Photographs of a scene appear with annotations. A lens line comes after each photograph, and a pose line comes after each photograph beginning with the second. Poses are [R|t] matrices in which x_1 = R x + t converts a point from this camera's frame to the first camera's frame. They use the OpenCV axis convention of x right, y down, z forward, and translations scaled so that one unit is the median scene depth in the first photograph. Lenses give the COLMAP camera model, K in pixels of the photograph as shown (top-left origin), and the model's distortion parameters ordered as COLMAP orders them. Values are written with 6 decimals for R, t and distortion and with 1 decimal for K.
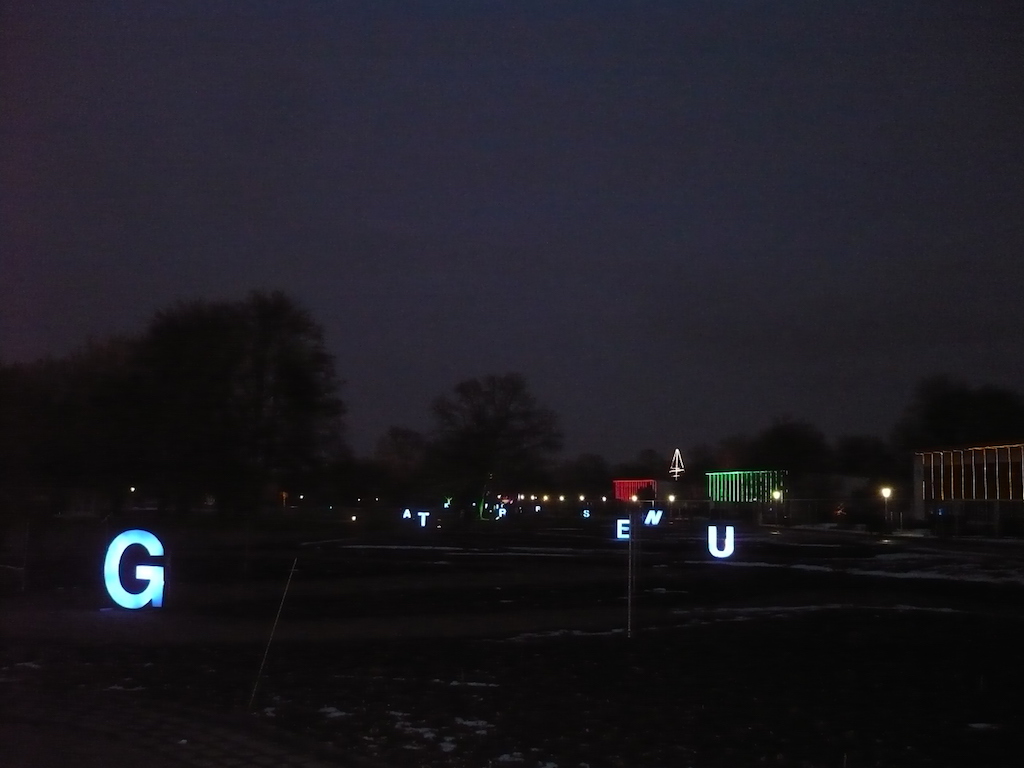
lens RADIAL K [[1028.7, 0, 513.6], [0, 1028.7, 377.4], [0, 0, 1]] dist [-0.088564, 0.000000]
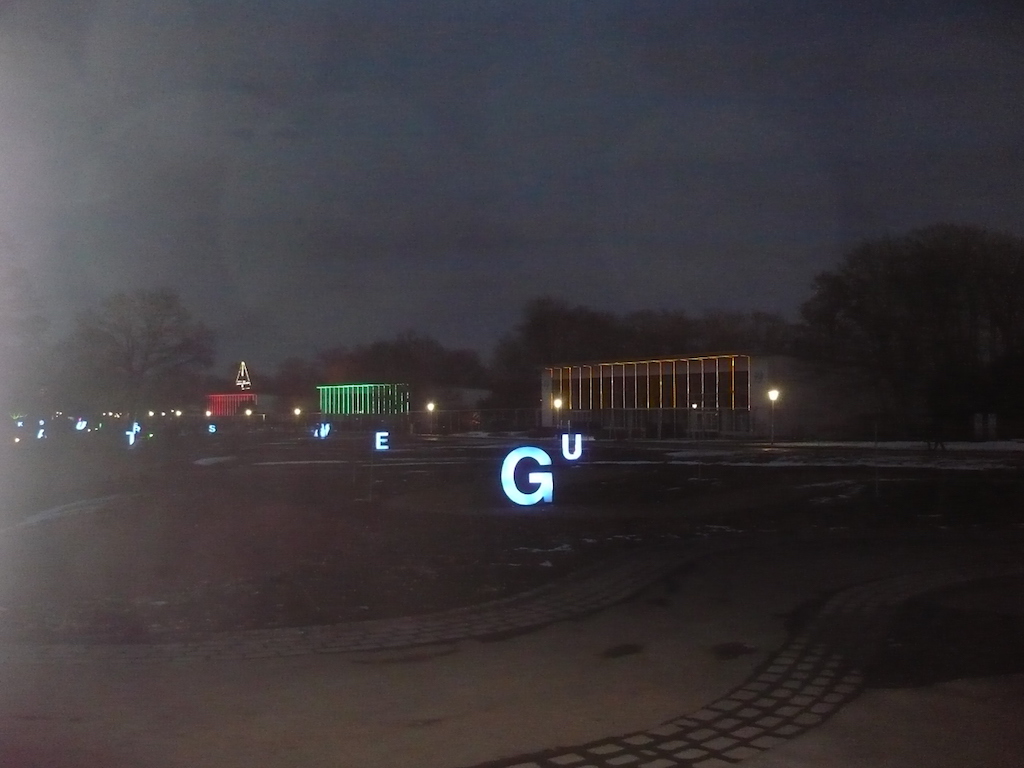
lens RADIAL K [[1028.7, 0, 508.7], [0, 1028.7, 385.2], [0, 0, 1]] dist [-0.088564, 0.000000]
pose [[0.914348, -0.012951, 0.404722, -0.212048], [-0.024609, 0.995864, 0.087462, -0.010688], [-0.404181, -0.089930, 0.910247, -0.047721]]
